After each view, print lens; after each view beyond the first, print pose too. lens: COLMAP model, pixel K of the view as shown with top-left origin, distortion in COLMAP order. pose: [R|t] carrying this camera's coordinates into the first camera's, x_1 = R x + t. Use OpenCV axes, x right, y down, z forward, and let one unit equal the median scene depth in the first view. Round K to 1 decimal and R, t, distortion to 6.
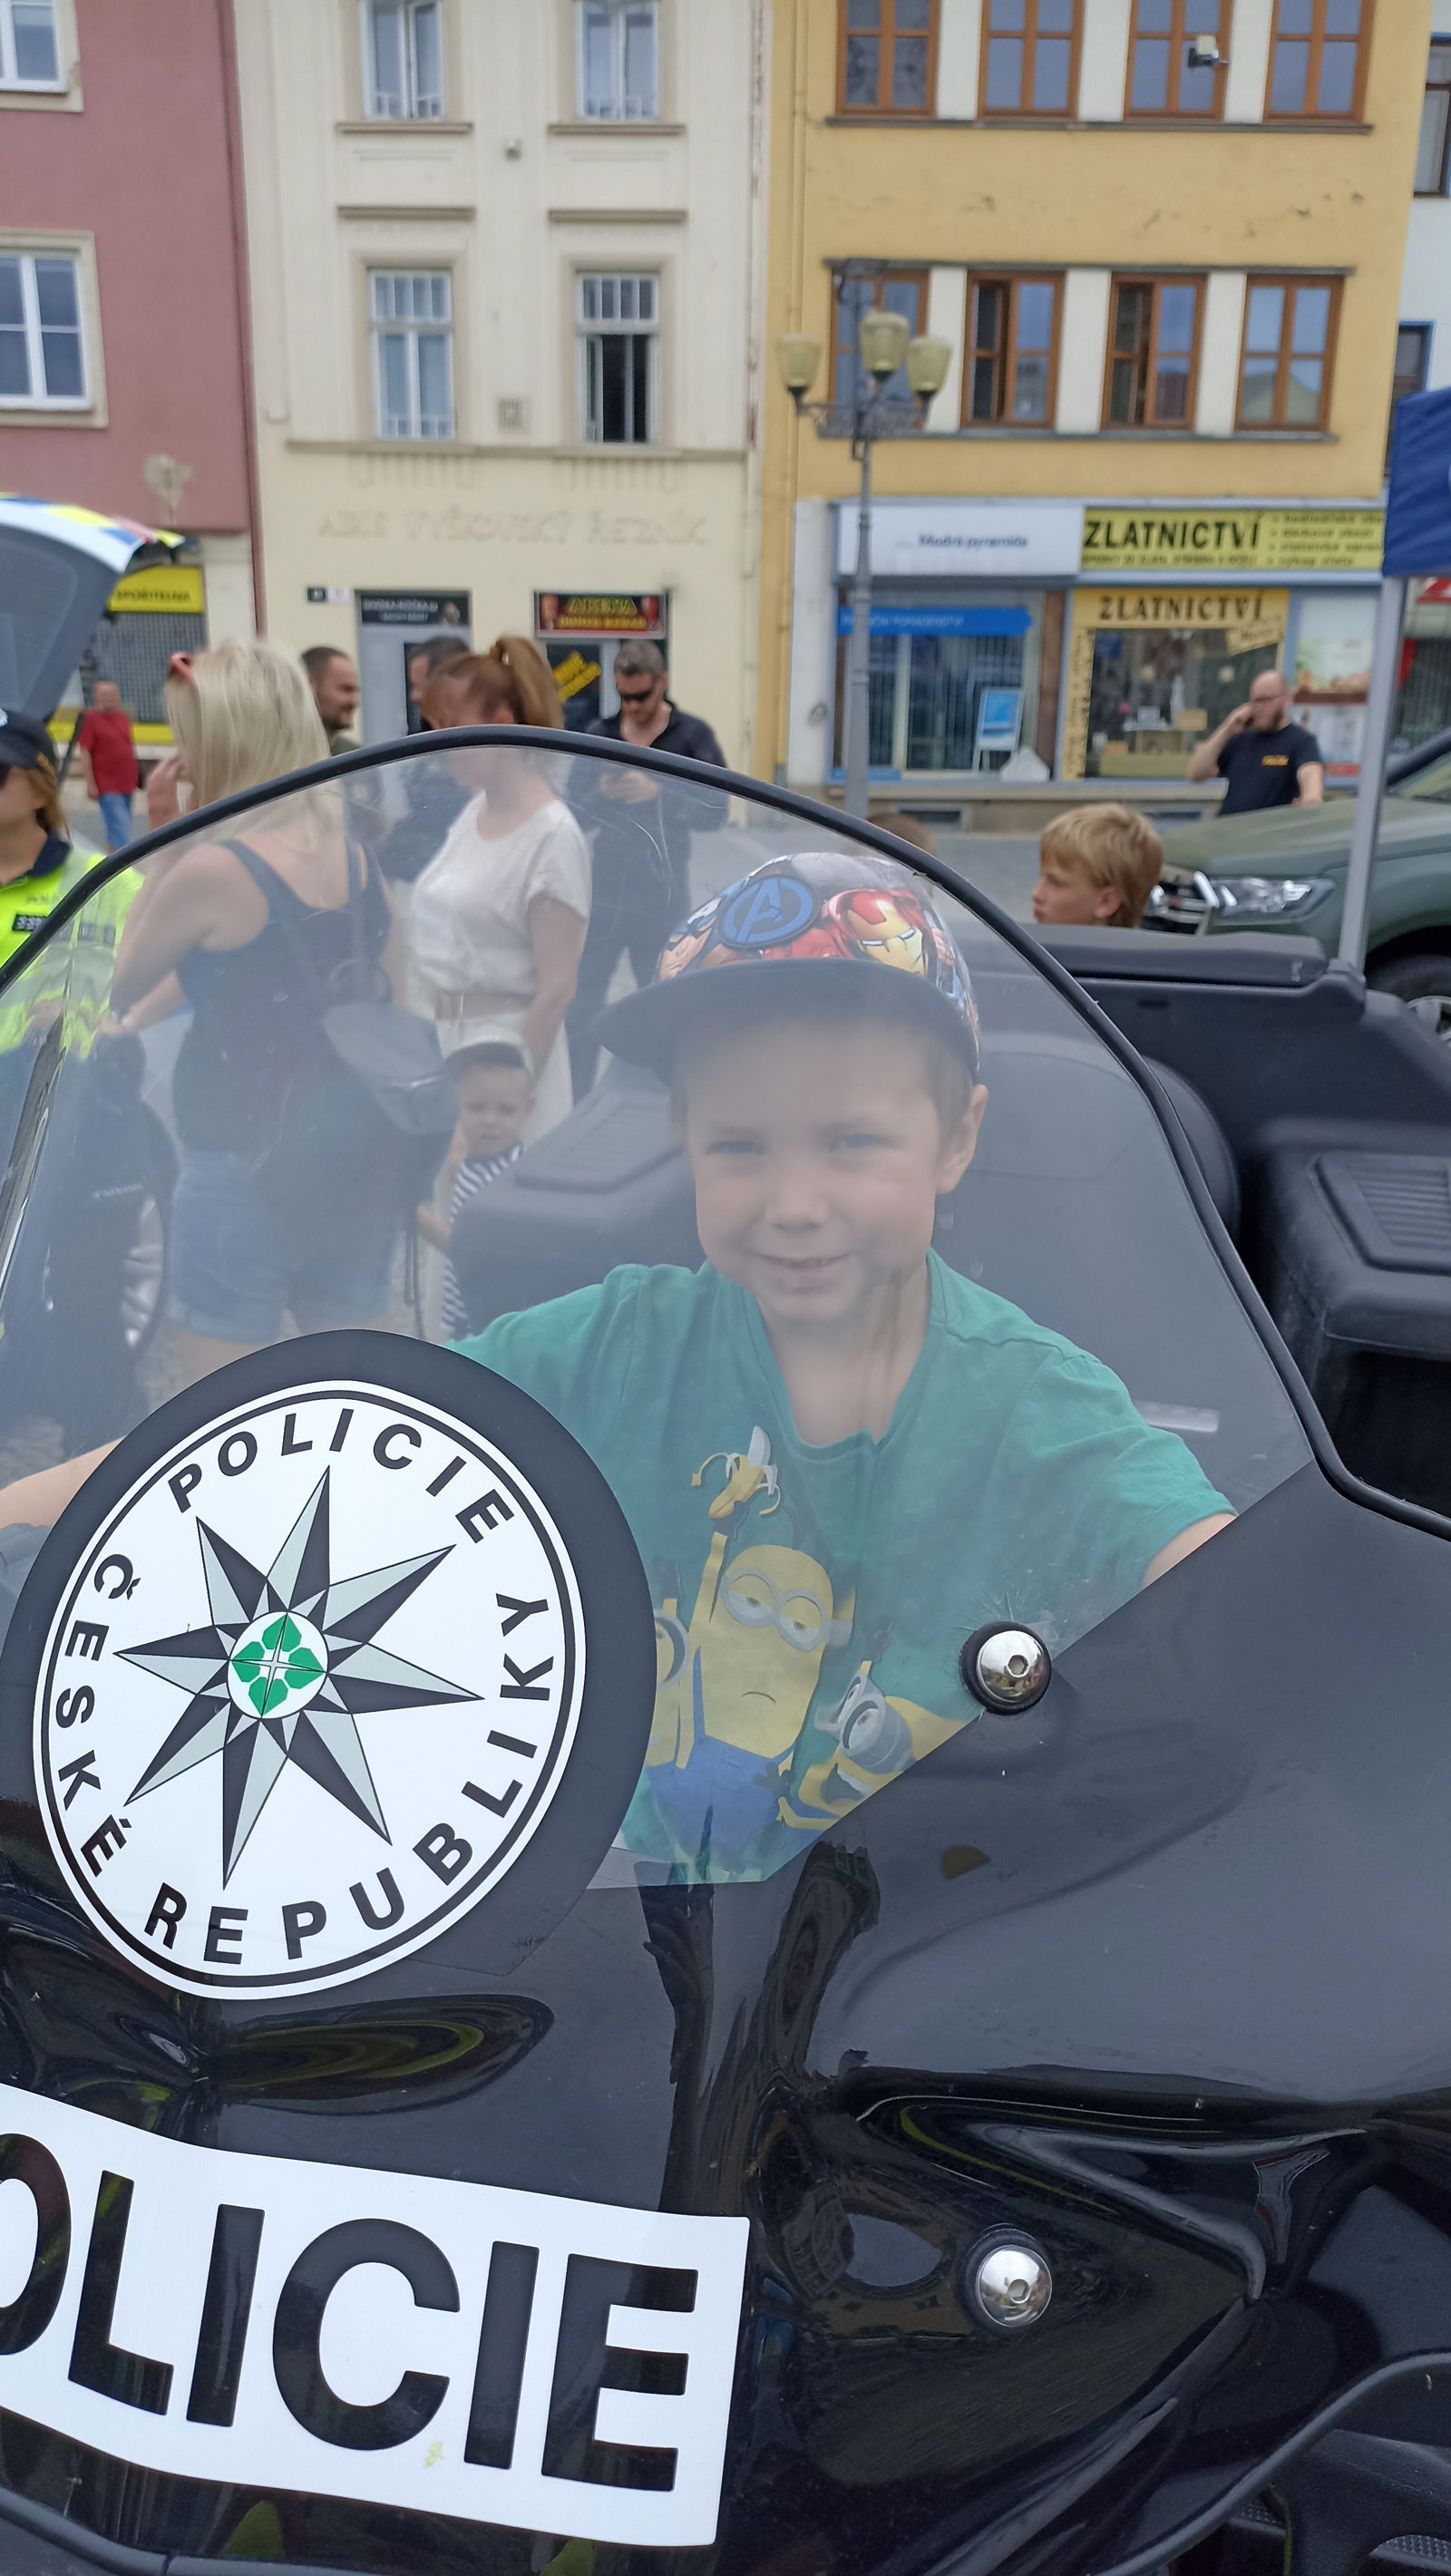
lens RADIAL K [[1863.2, 0, 725.5], [0, 1863.2, 1288.0], [0, 0, 1]] dist [0.093032, -0.115745]
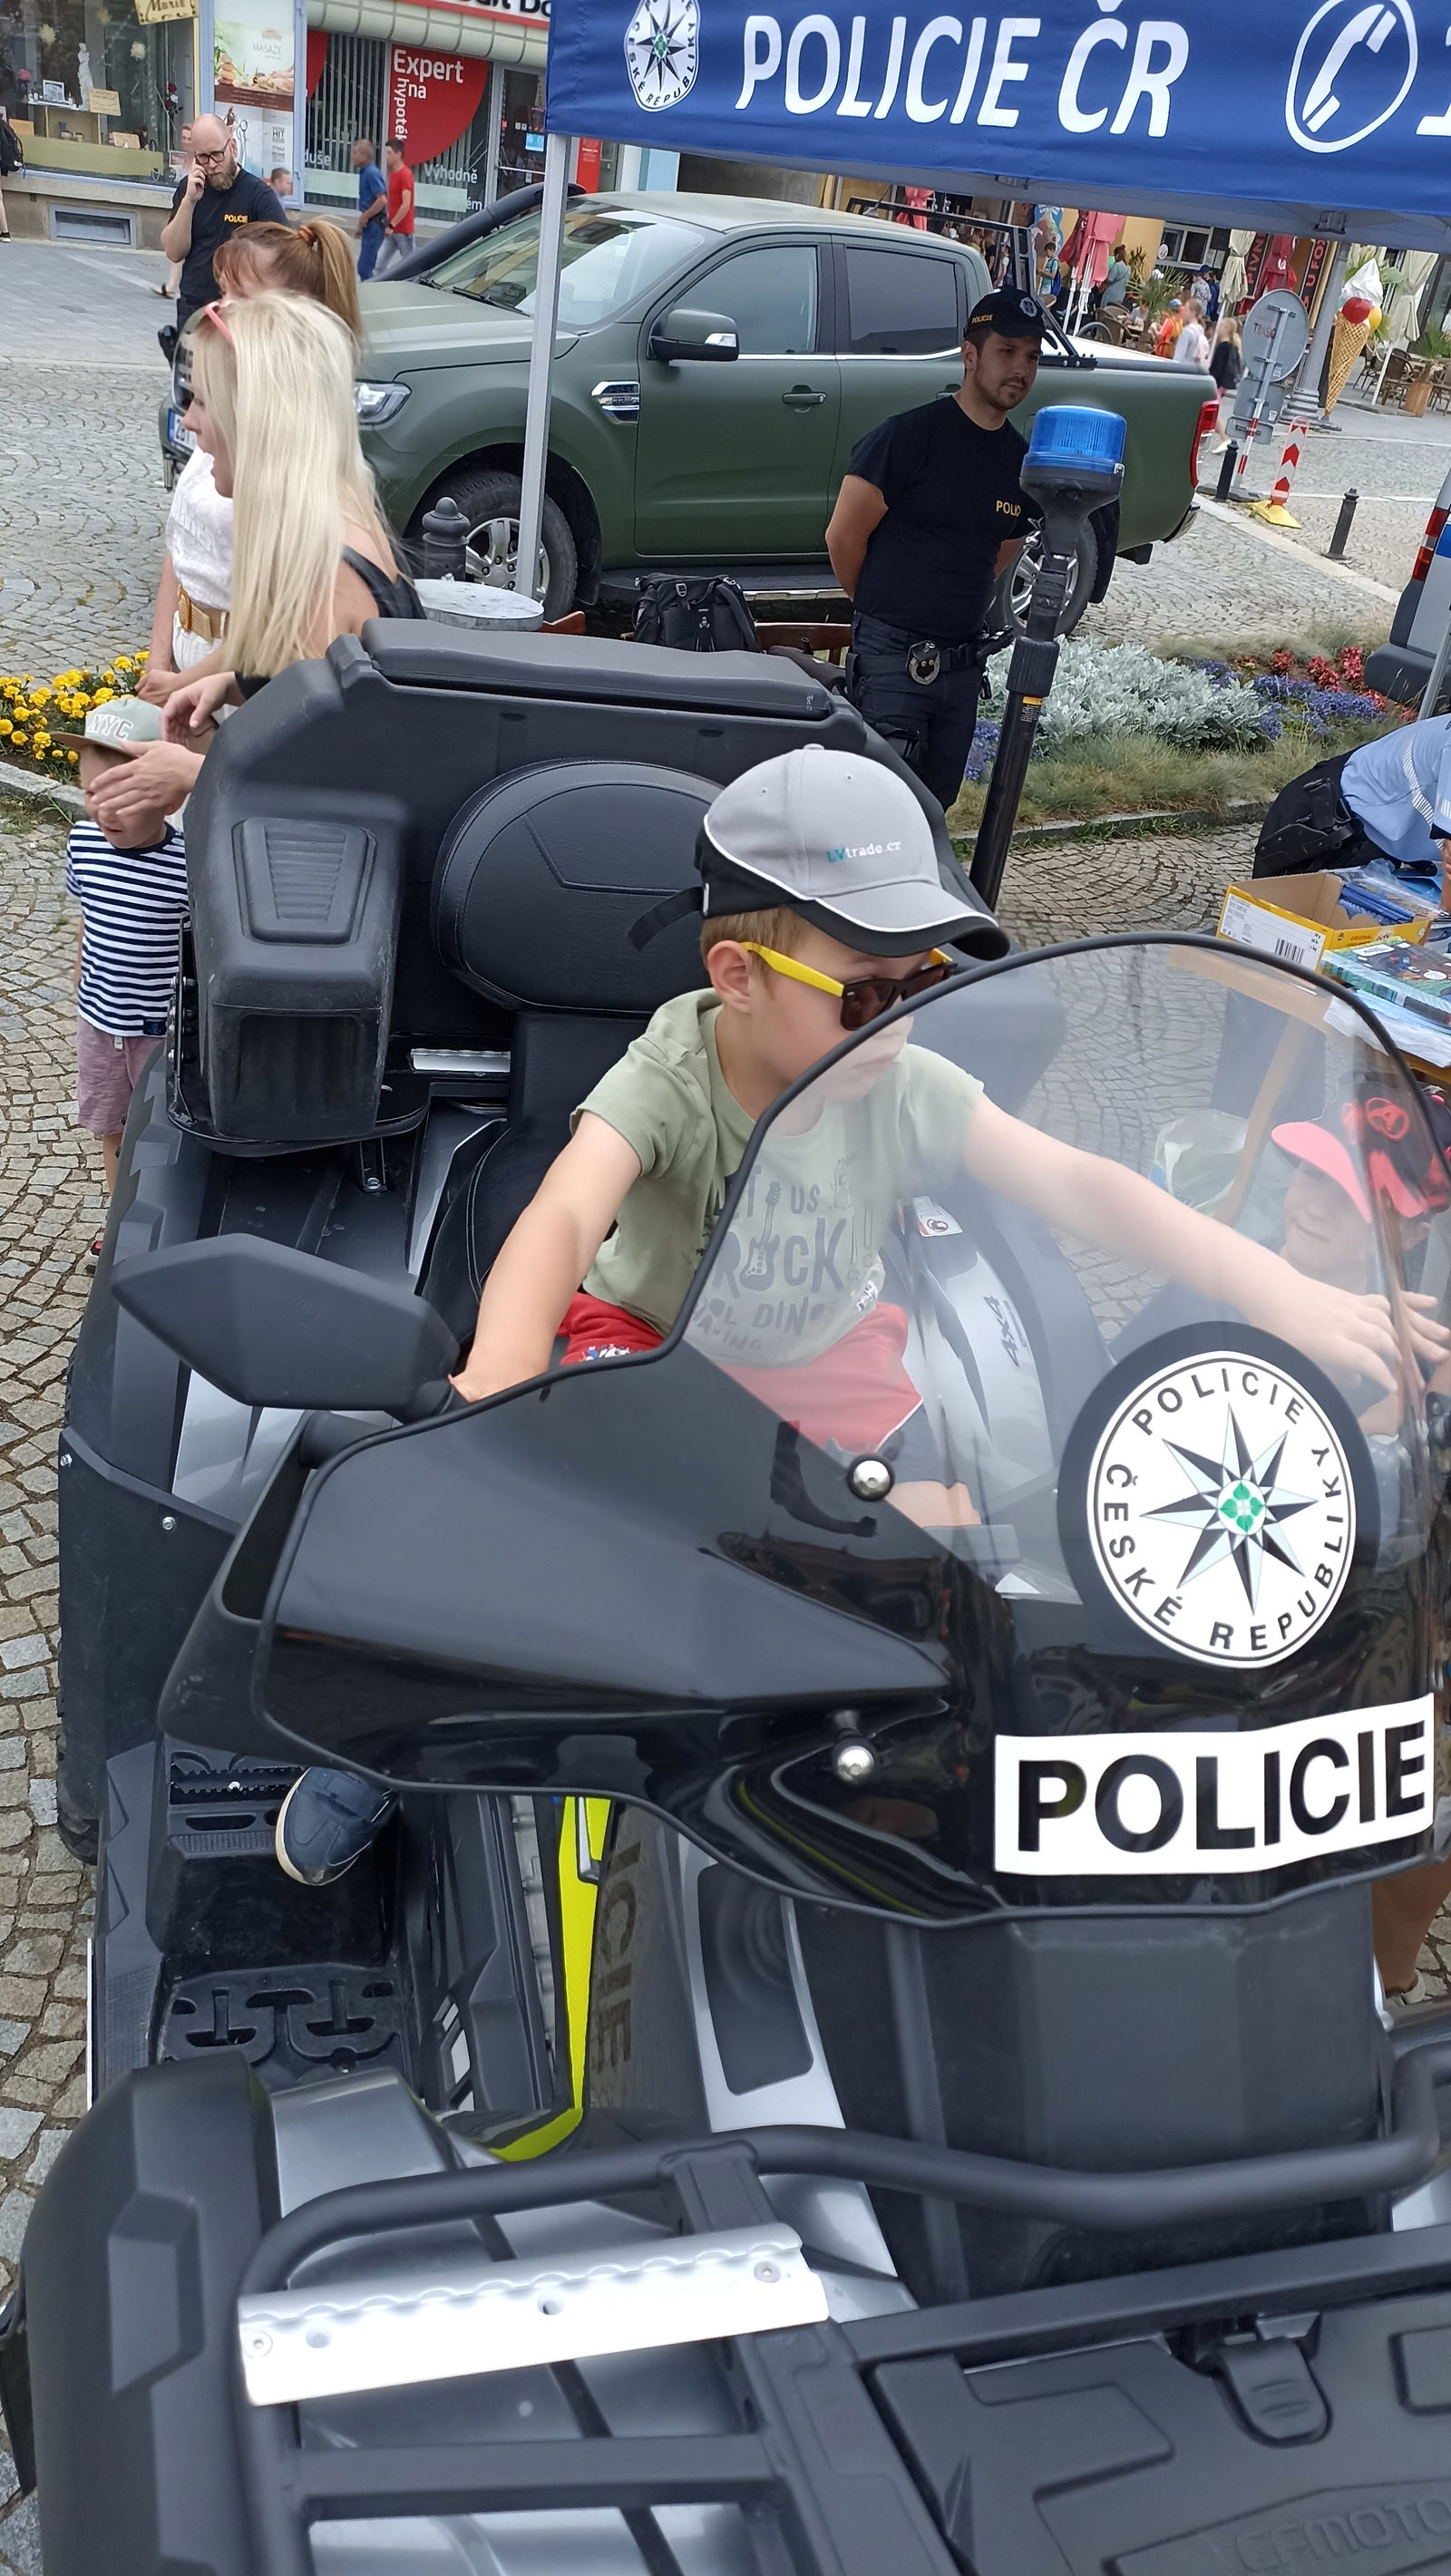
lens RADIAL K [[1889.0, 0, 714.4], [0, 1889.0, 1257.0], [0, 0, 1]] dist [0.029061, -0.006255]
pose [[0.863122, -0.157954, 0.479658, -1.623145], [0.030733, 0.964494, 0.262311, -0.587604], [-0.504060, -0.211665, 0.837330, -0.324263]]
